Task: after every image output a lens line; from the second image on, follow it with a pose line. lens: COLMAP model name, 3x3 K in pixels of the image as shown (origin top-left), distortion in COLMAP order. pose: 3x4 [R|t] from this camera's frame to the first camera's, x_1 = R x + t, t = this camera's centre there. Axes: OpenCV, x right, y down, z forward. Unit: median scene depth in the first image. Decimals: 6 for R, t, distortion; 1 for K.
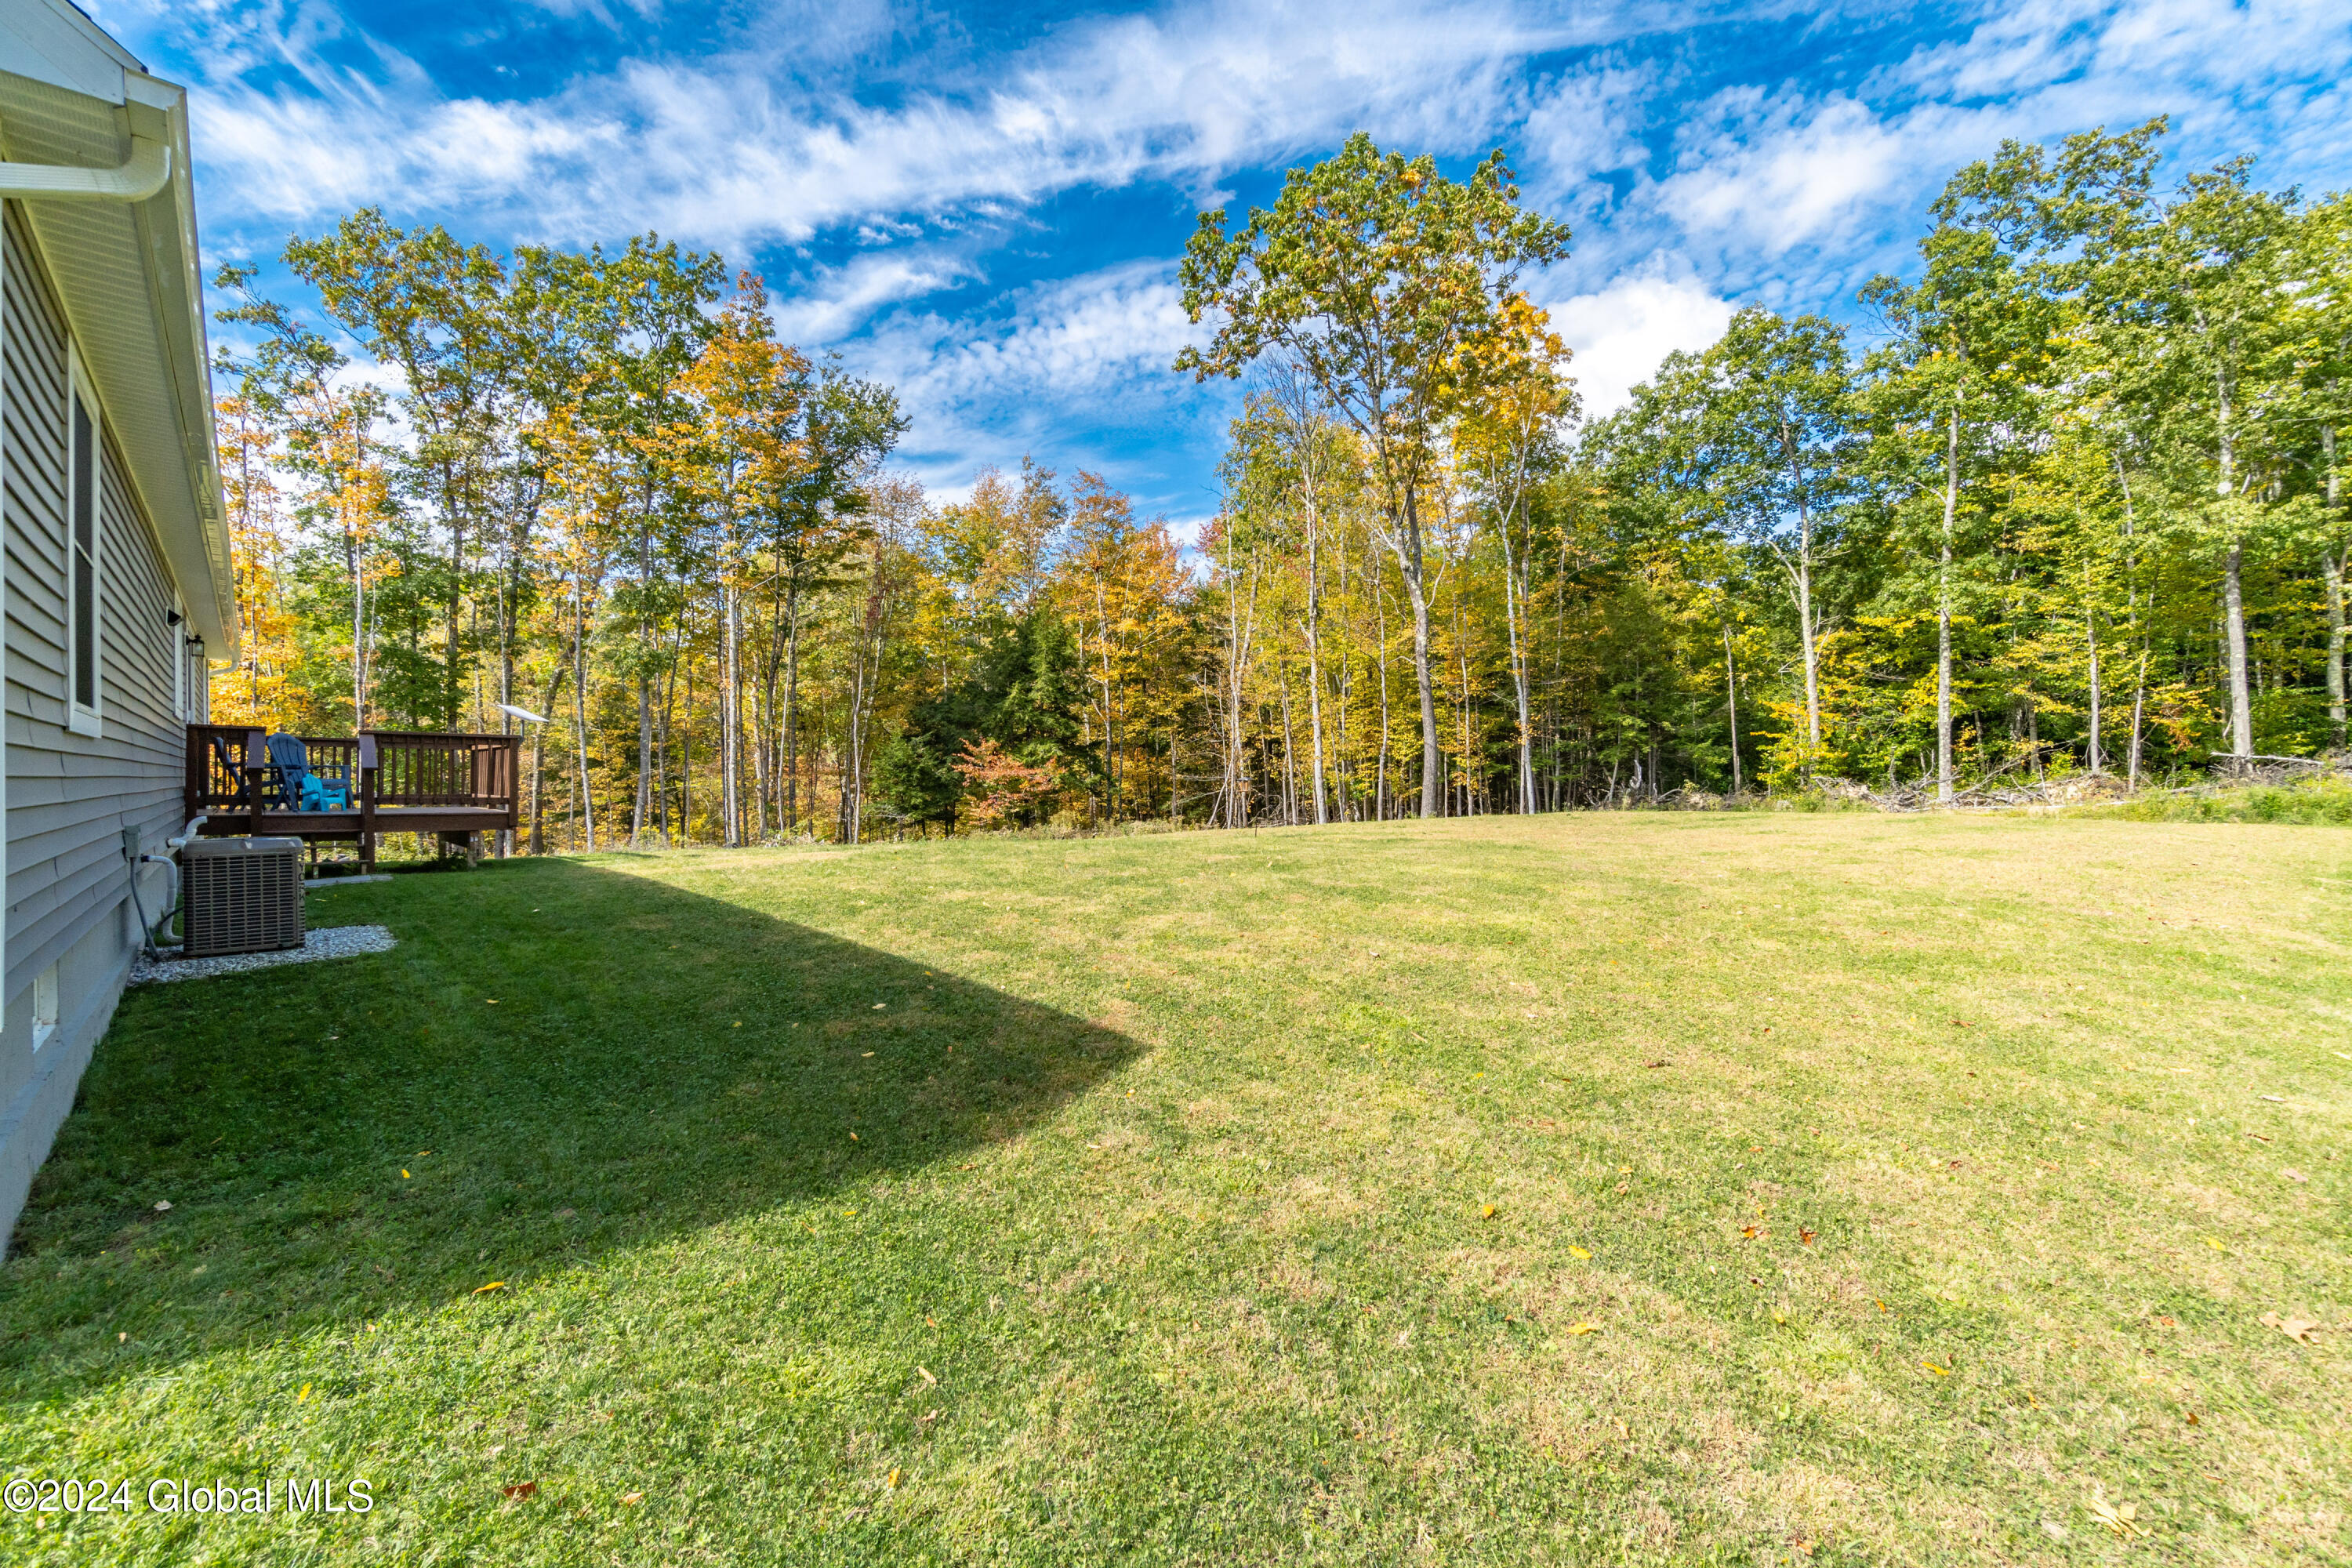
lens RADIAL K [[1084.5, 0, 1181.9], [0, 1084.5, 782.9], [0, 0, 1]] dist [0.002384, -0.001090]
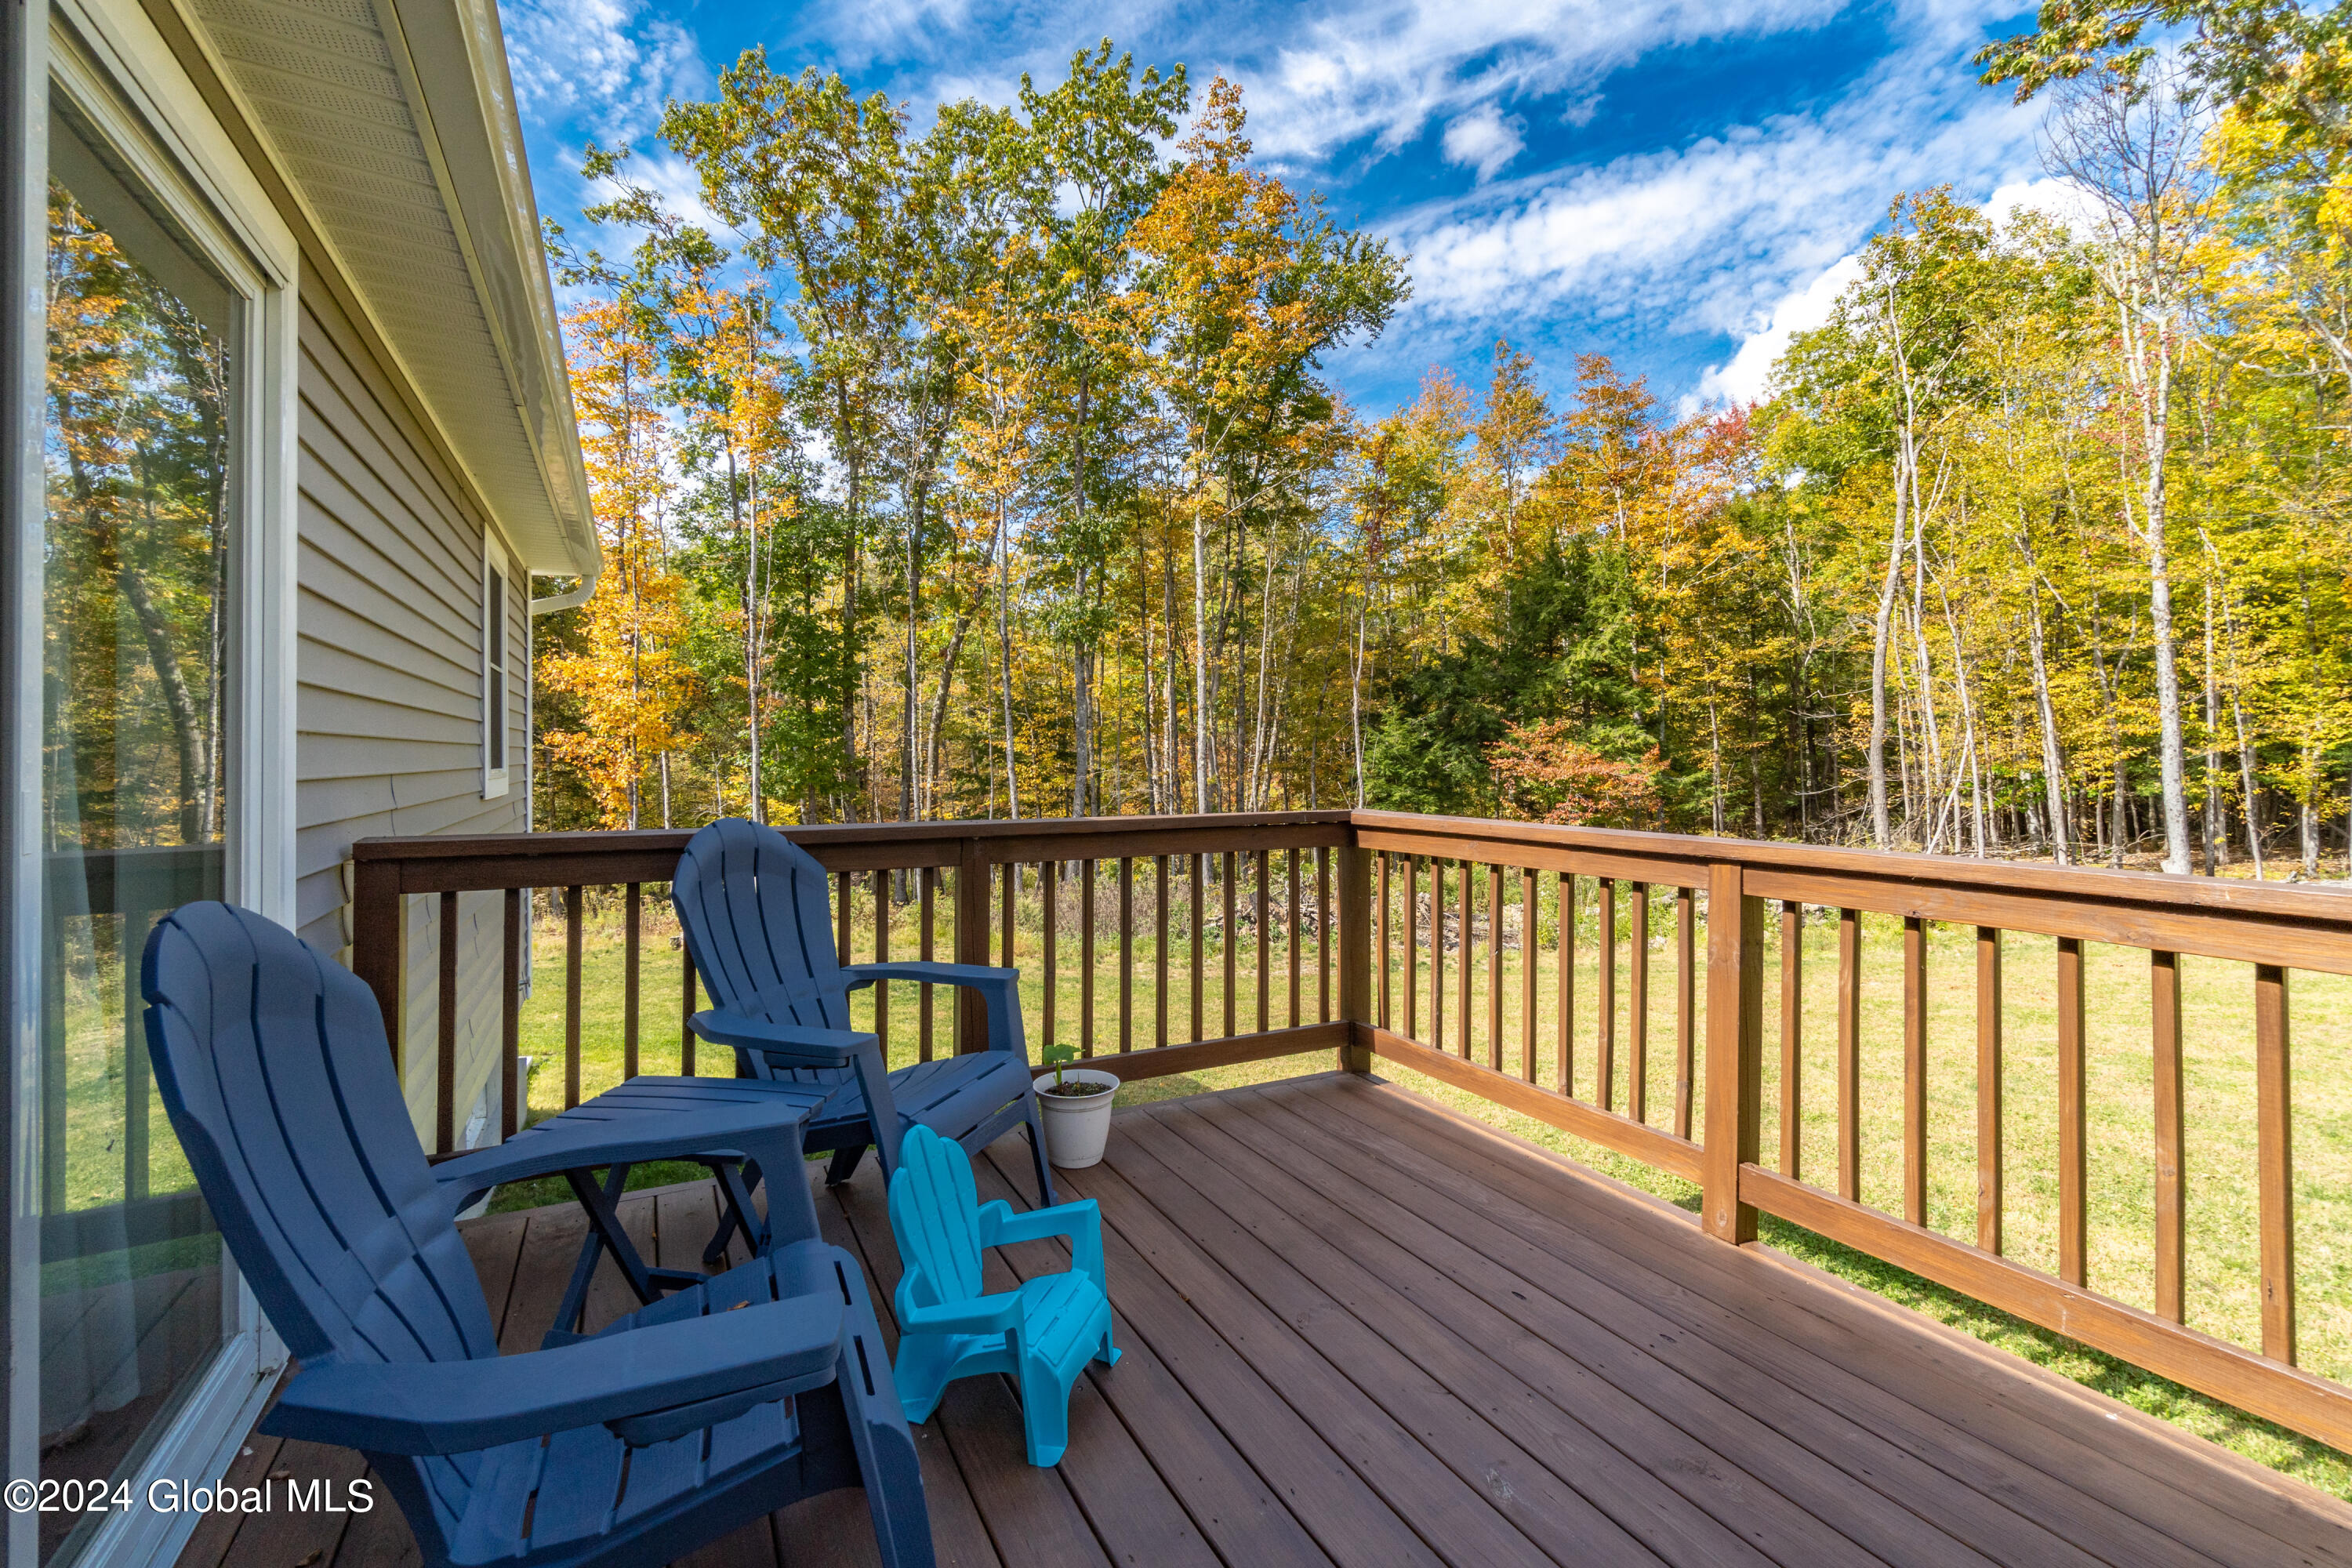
lens RADIAL K [[1057.1, 0, 1171.9], [0, 1057.1, 765.6], [0, 0, 1]] dist [0.000740, 0.000108]
pose [[0.973579, -0.002727, -0.228333, -0.268575], [0.003490, 0.999990, 0.002938, -0.014624], [0.228322, -0.003657, 0.973579, 0.304033]]
